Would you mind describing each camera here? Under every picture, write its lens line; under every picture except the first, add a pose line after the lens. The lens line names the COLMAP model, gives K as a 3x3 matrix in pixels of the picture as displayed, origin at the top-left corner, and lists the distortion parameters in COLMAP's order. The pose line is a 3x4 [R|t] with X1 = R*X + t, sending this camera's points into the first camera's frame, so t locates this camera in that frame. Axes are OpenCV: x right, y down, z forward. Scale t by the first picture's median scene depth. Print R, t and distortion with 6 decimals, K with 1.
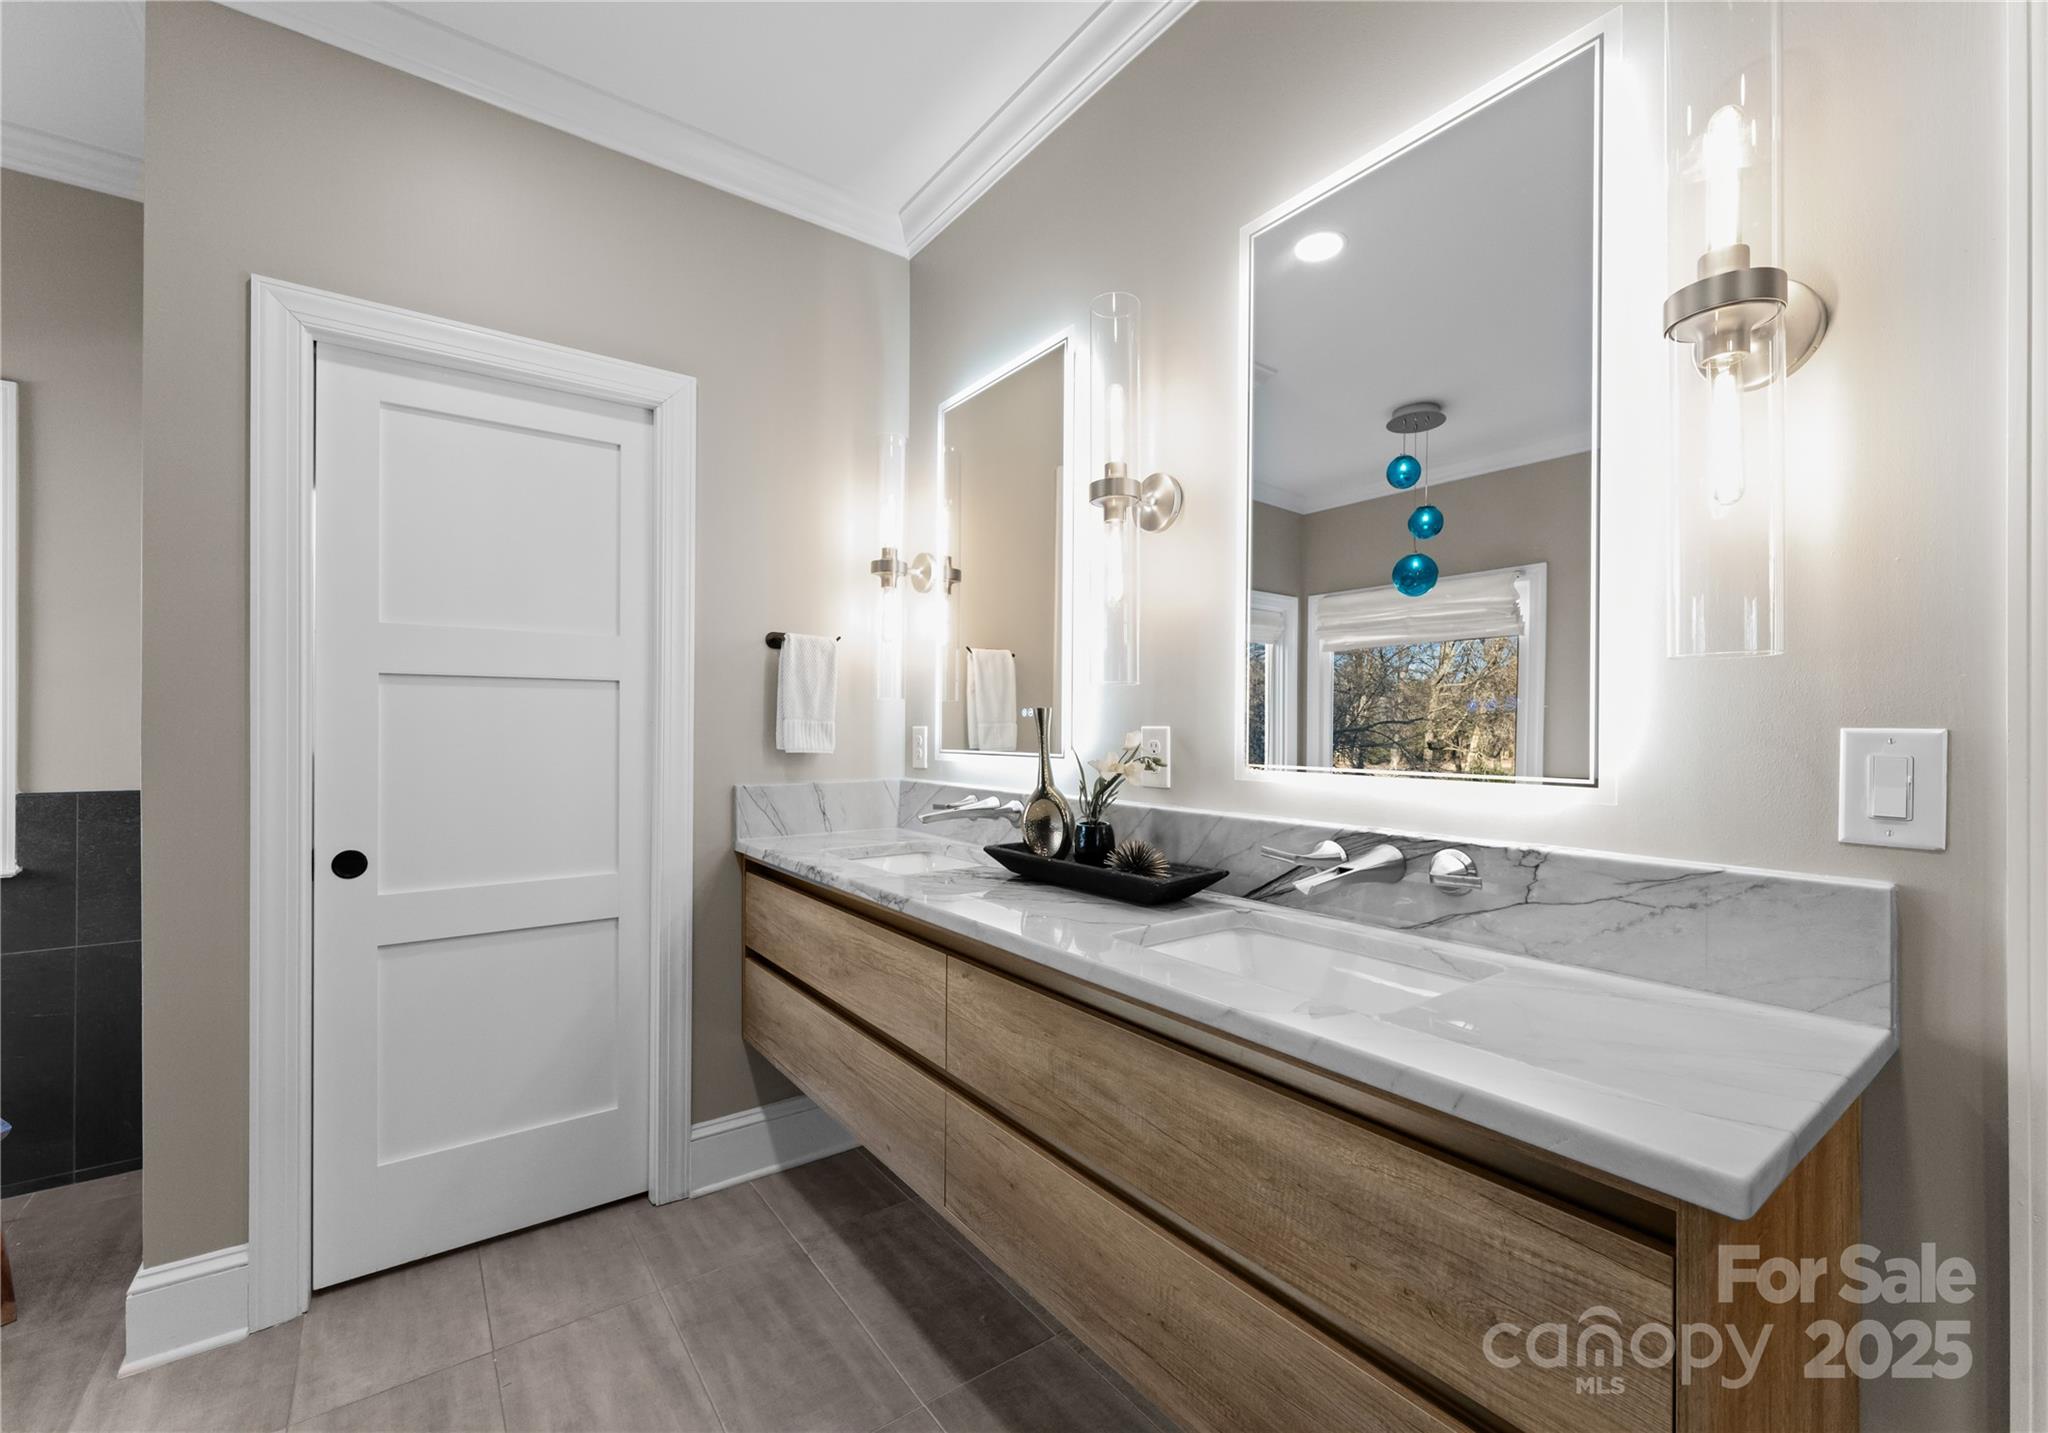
lens RADIAL K [[857.0, 0, 1024.5], [0, 857.0, 724.3], [0, 0, 1]] dist [0.002033, -0.000098]
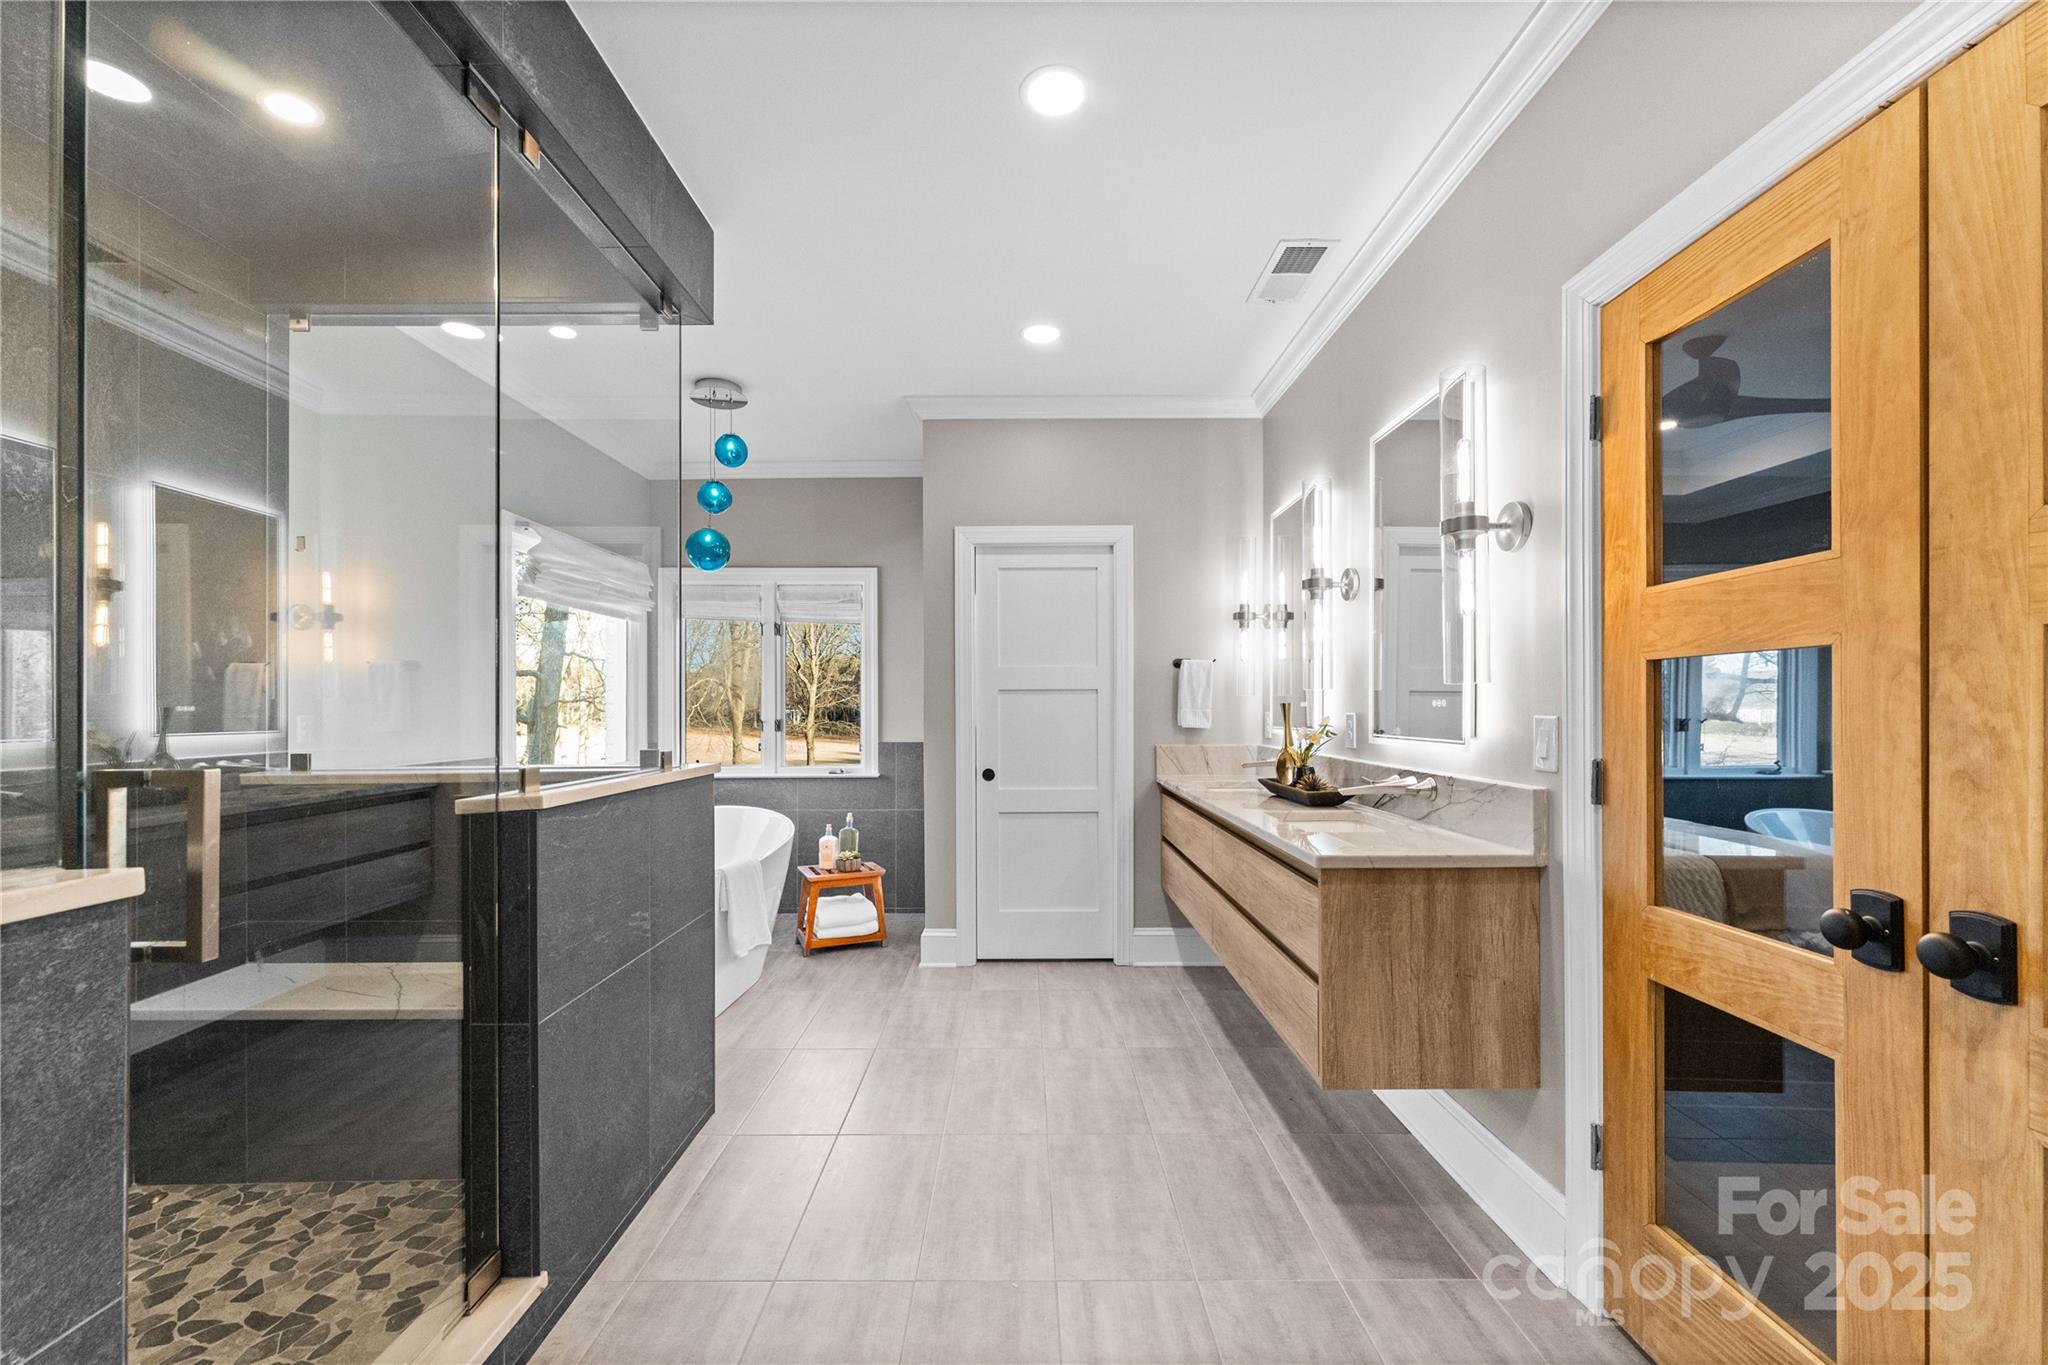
lens RADIAL K [[813.6, 0, 1018.8], [0, 813.6, 706.6], [0, 0, 1]] dist [0.000335, 0.000000]
pose [[0.803622, -0.006902, -0.595100, 0.469000], [0.006622, 0.999975, -0.002655, -0.008304], [0.595103, -0.001808, 0.803647, -0.570970]]
